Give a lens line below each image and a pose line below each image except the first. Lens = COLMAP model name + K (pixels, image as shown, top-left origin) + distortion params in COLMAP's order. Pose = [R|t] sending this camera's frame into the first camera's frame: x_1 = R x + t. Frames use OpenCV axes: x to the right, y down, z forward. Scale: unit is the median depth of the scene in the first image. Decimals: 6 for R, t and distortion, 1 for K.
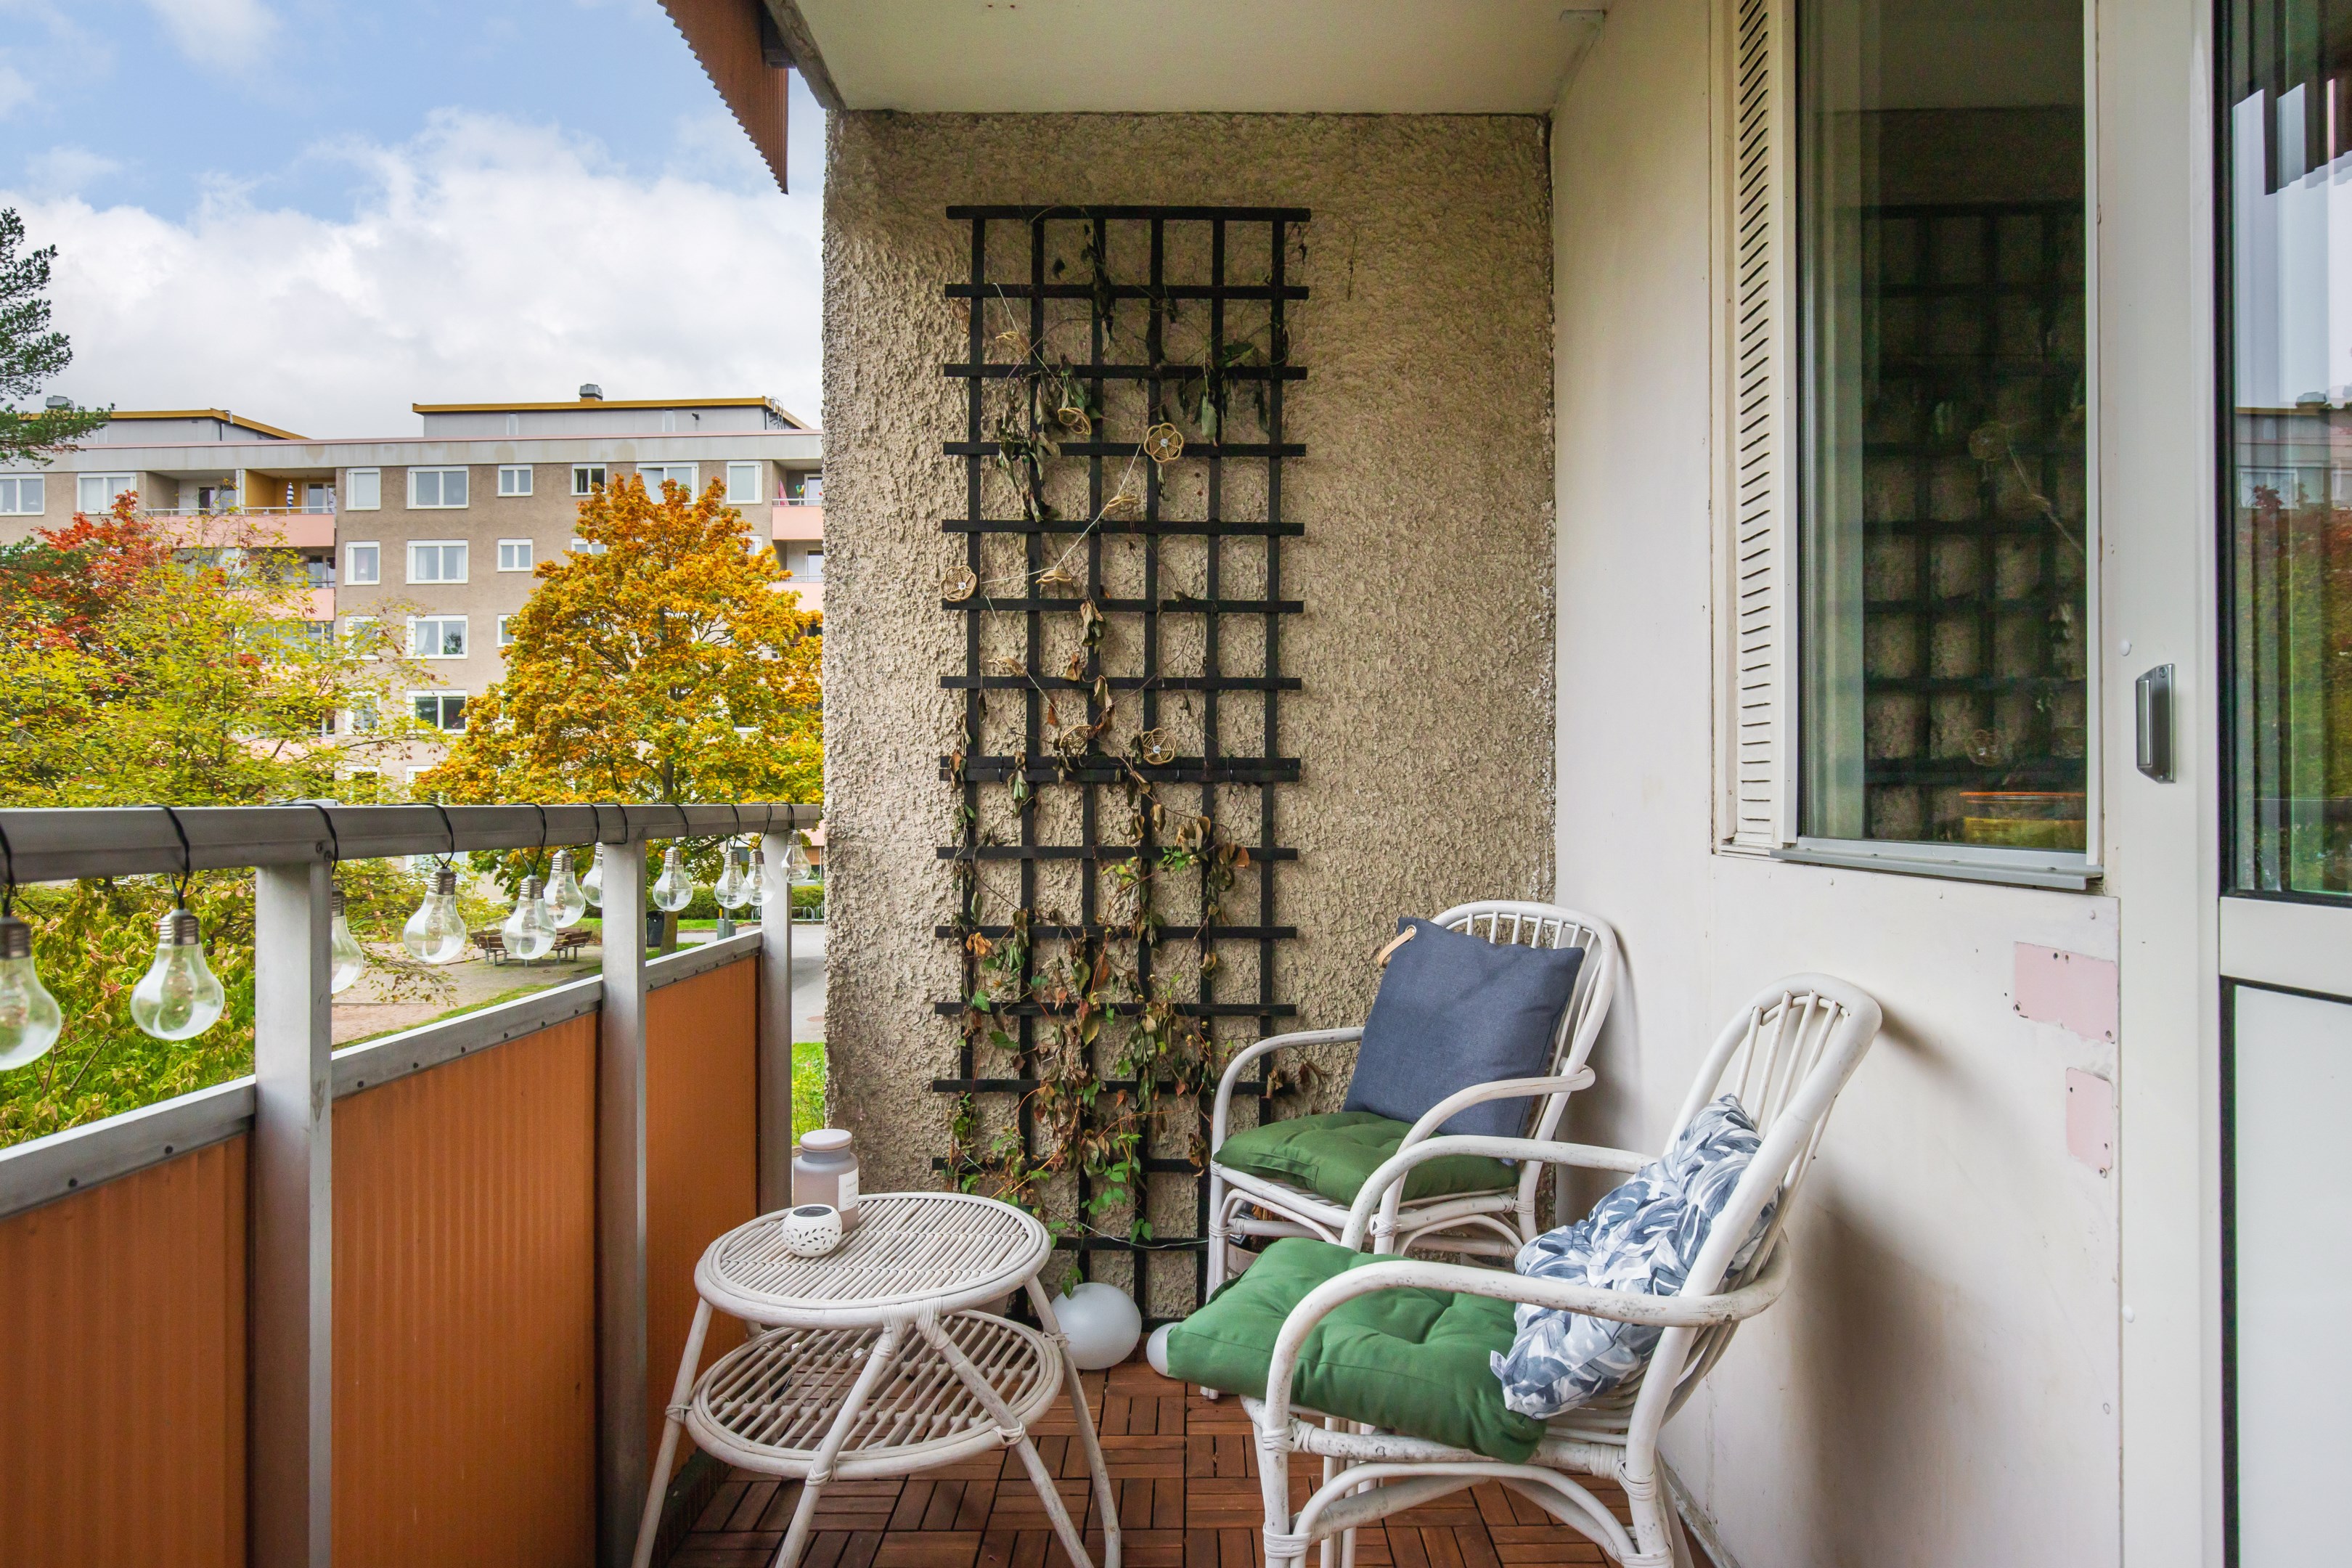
lens RADIAL K [[1347.0, 0, 1181.1], [0, 1347.0, 786.1], [0, 0, 1]] dist [-0.009634, 0.007352]
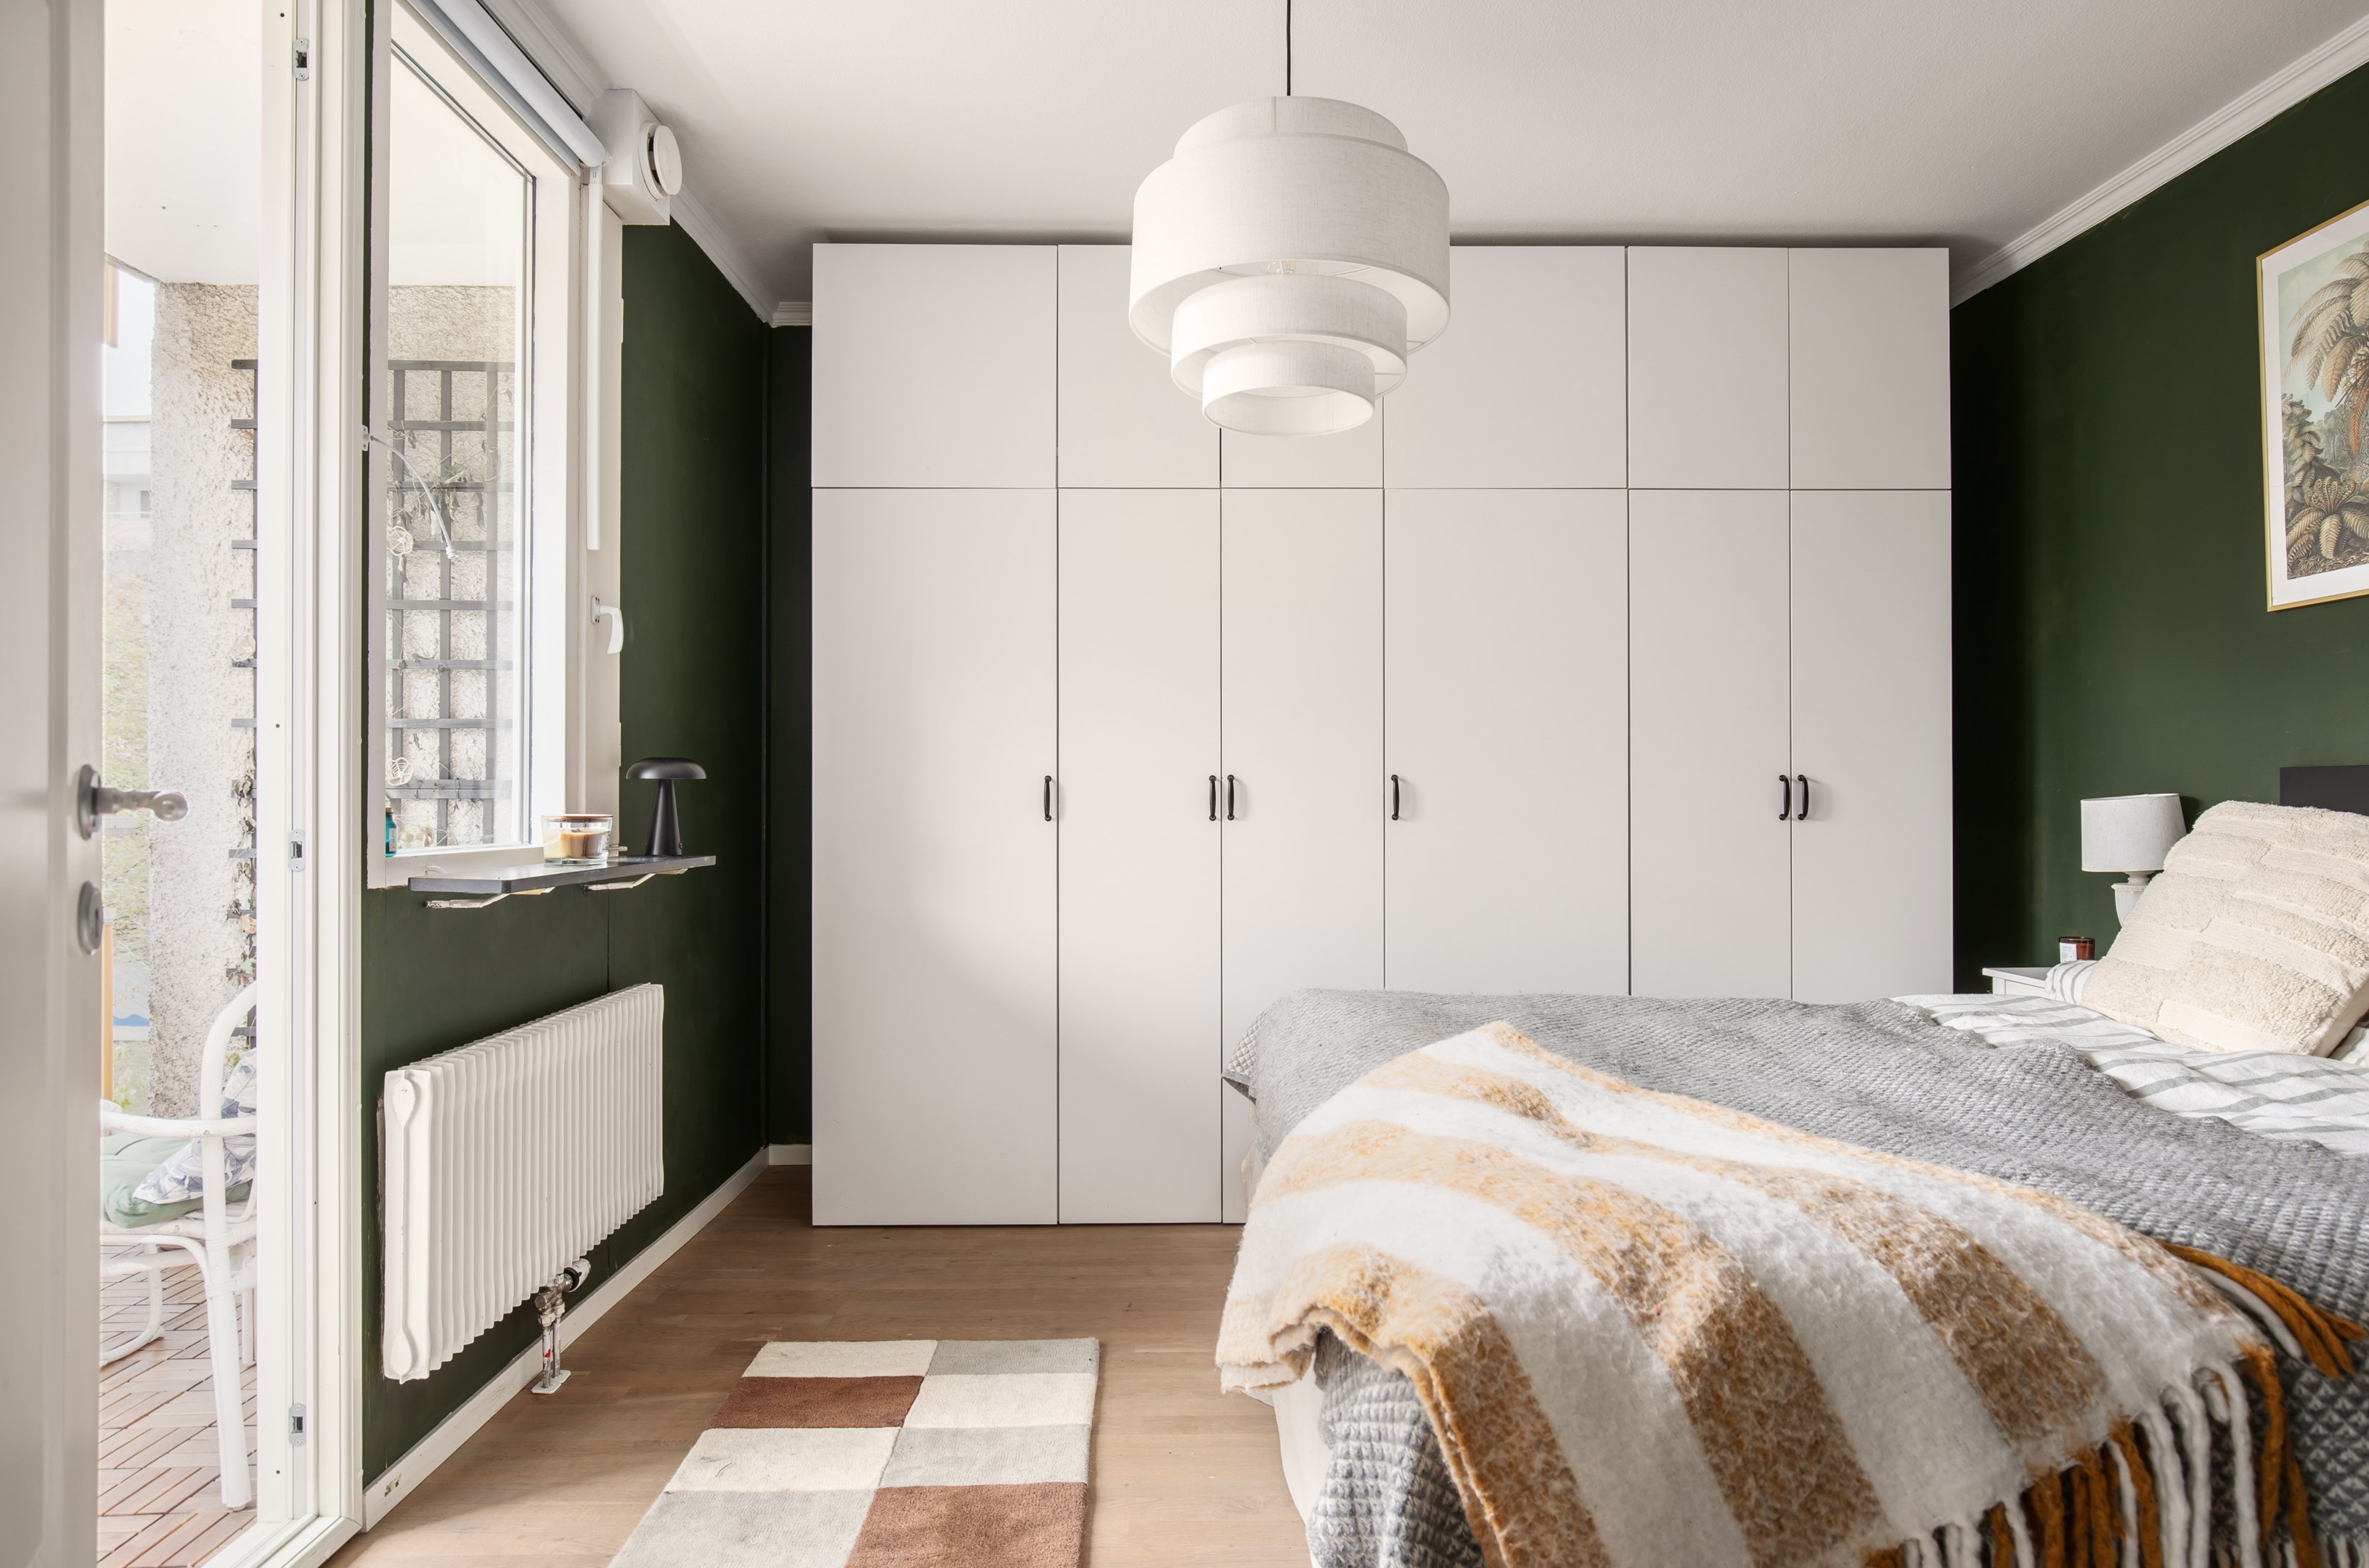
lens RADIAL K [[1323.4, 0, 1183.0], [0, 1323.4, 778.7], [0, 0, 1]] dist [-0.000329, 0.000165]
pose [[0.999841, -0.000639, 0.017820, 0.713641], [0.000725, 0.999988, -0.004823, -0.015629], [-0.017817, 0.004835, 0.999830, -0.297955]]
